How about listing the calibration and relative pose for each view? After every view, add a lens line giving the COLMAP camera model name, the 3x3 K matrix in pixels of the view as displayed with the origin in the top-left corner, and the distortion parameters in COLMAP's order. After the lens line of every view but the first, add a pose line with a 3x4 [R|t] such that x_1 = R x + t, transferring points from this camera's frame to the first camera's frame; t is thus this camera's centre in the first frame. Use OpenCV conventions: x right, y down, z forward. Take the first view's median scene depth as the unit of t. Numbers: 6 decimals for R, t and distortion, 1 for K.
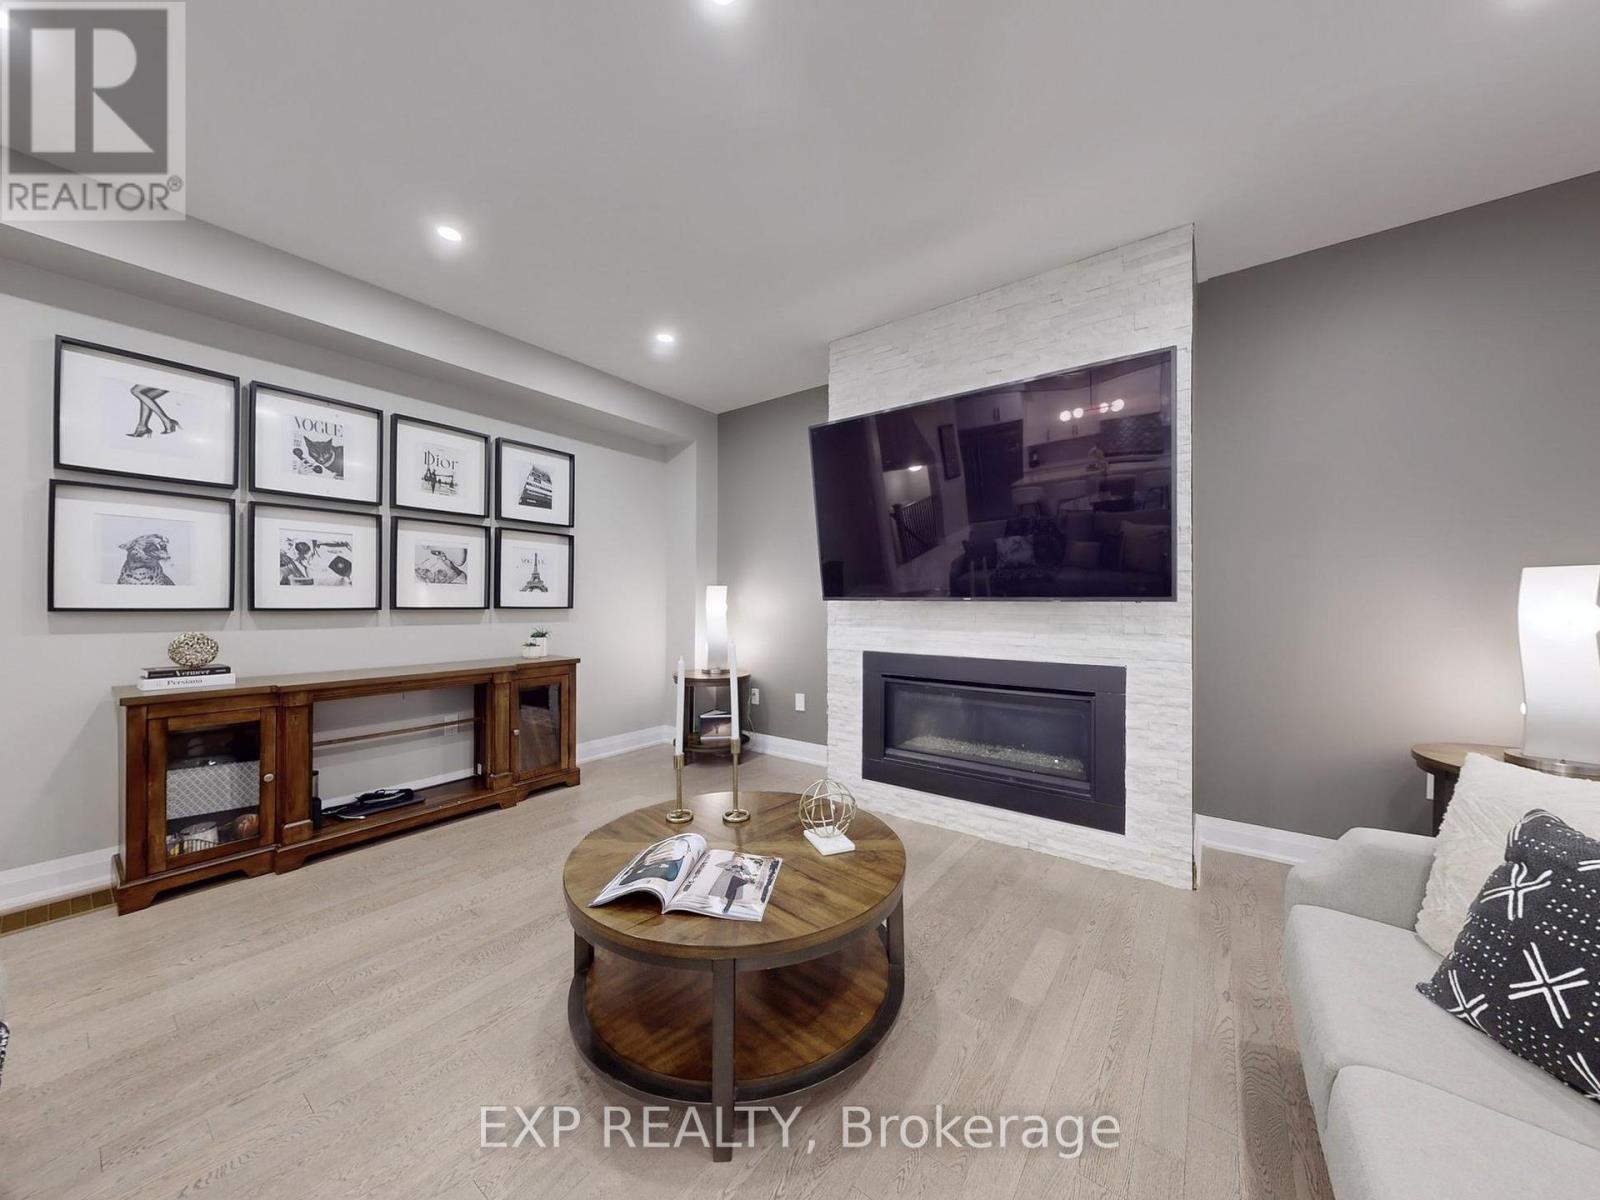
lens RADIAL K [[560.7, 0, 799.7], [0, 560.7, 592.4], [0, 0, 1]] dist [-0.000416, -0.000009]
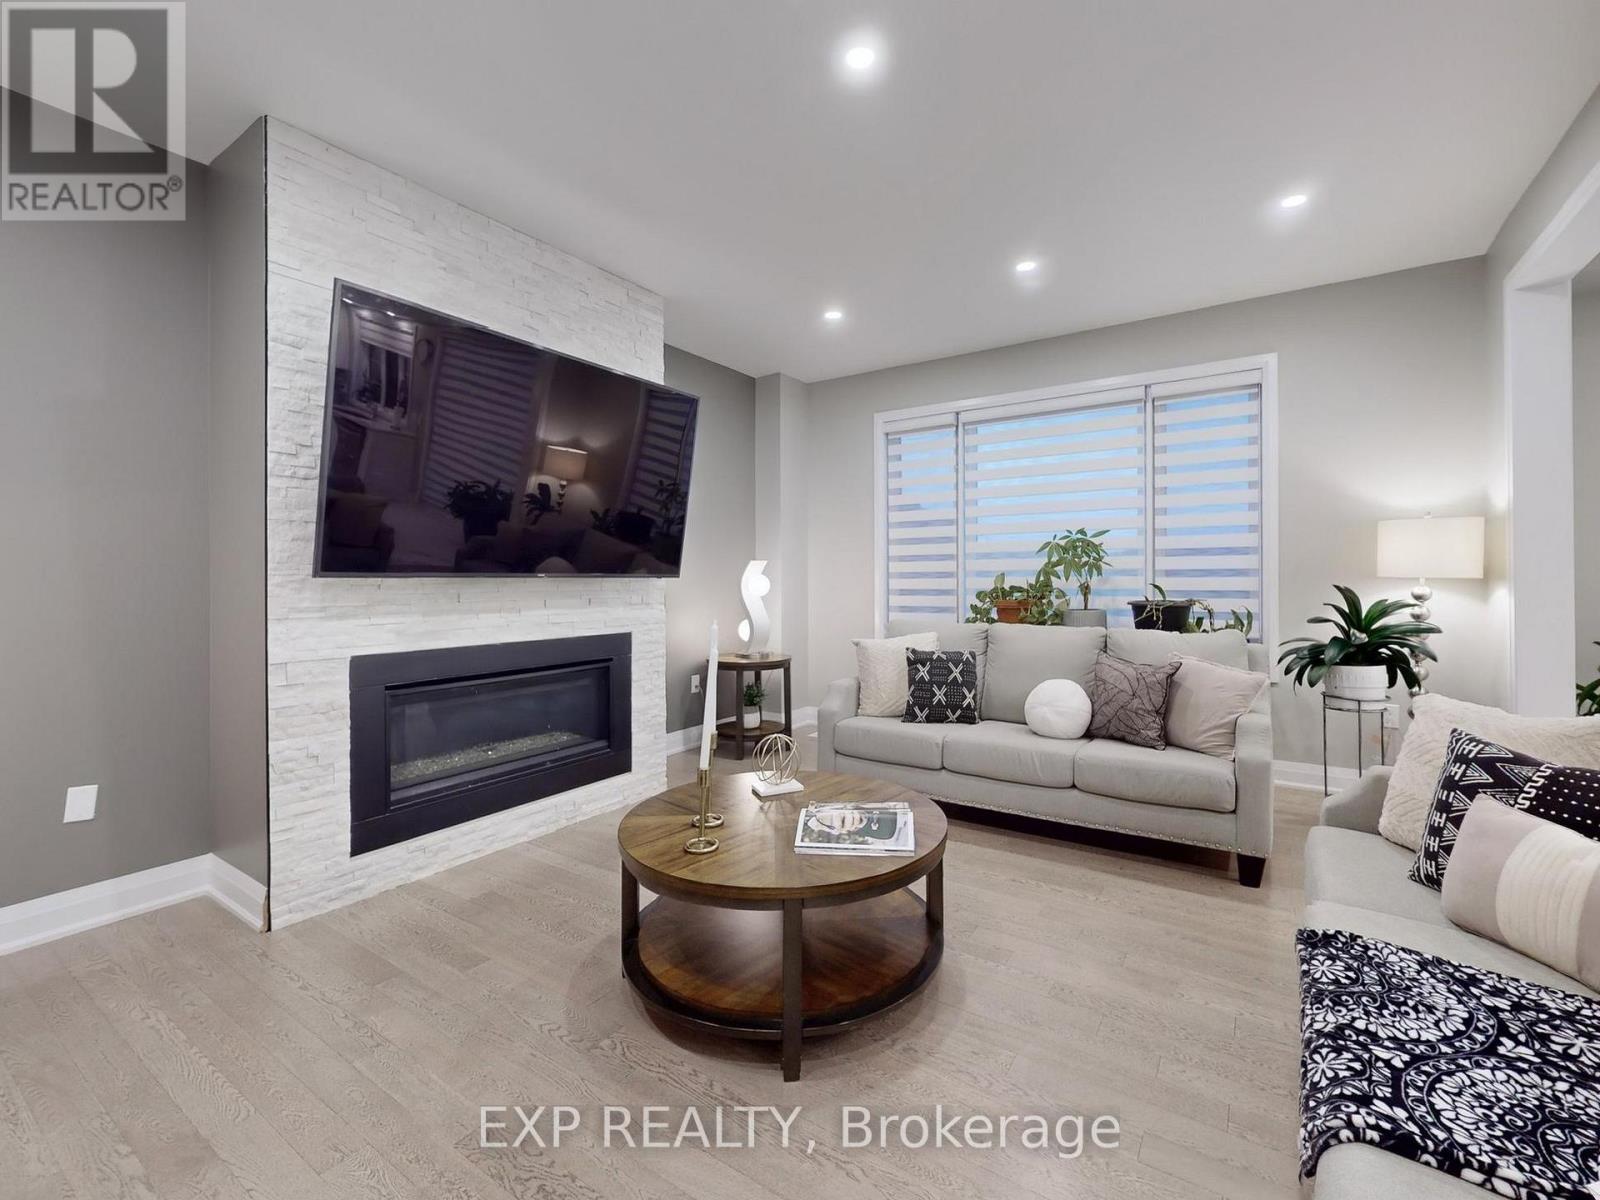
lens RADIAL K [[689.0, 0, 808.3], [0, 689.0, 573.5], [0, 0, 1]] dist [-0.002974, -0.000557]
pose [[-0.049459, 0.008926, 0.998736, -0.790030], [-0.007034, 0.999932, -0.009285, 0.015795], [-0.998751, -0.007485, -0.049393, 0.596291]]
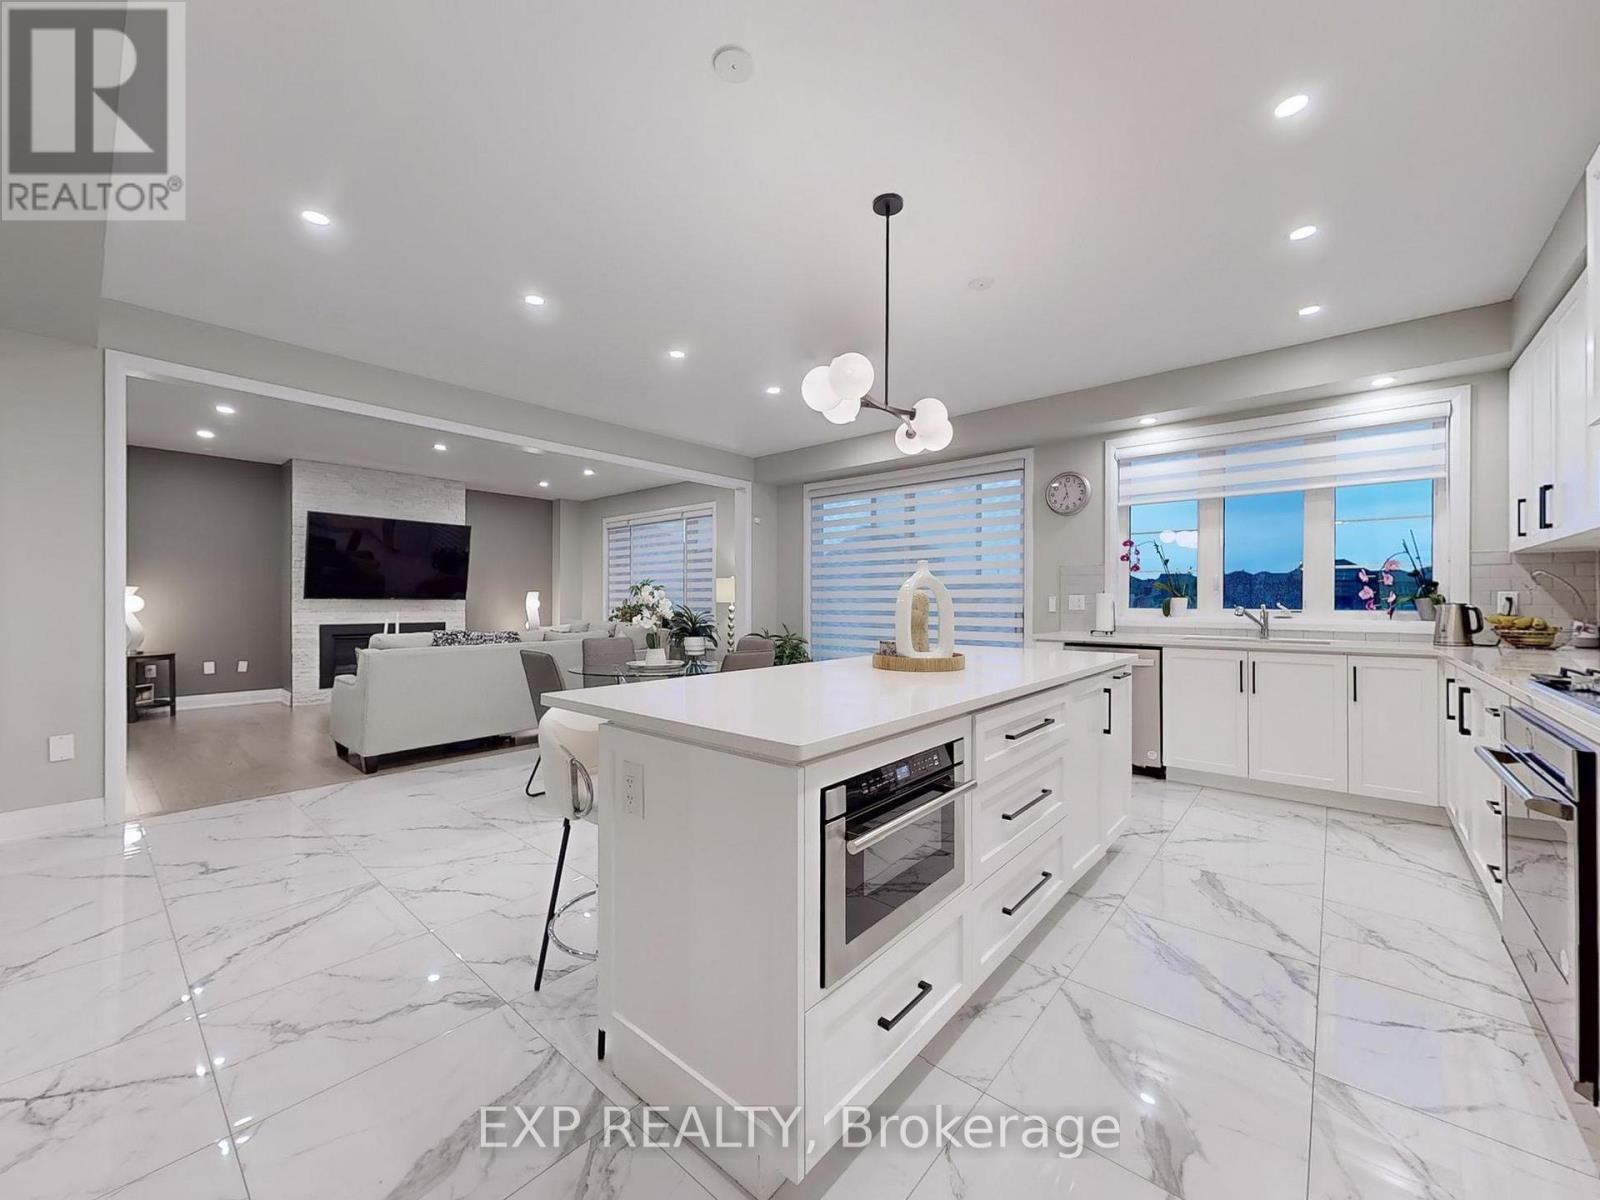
lens RADIAL K [[630.6, 0, 791.5], [0, 630.6, 603.0], [0, 0, 1]] dist [0.000558, -0.000203]
pose [[0.087281, -0.002756, 0.996180, -2.251790], [-0.014585, 0.999885, 0.004044, -0.006434], [-0.996077, -0.014882, 0.087231, -0.985823]]
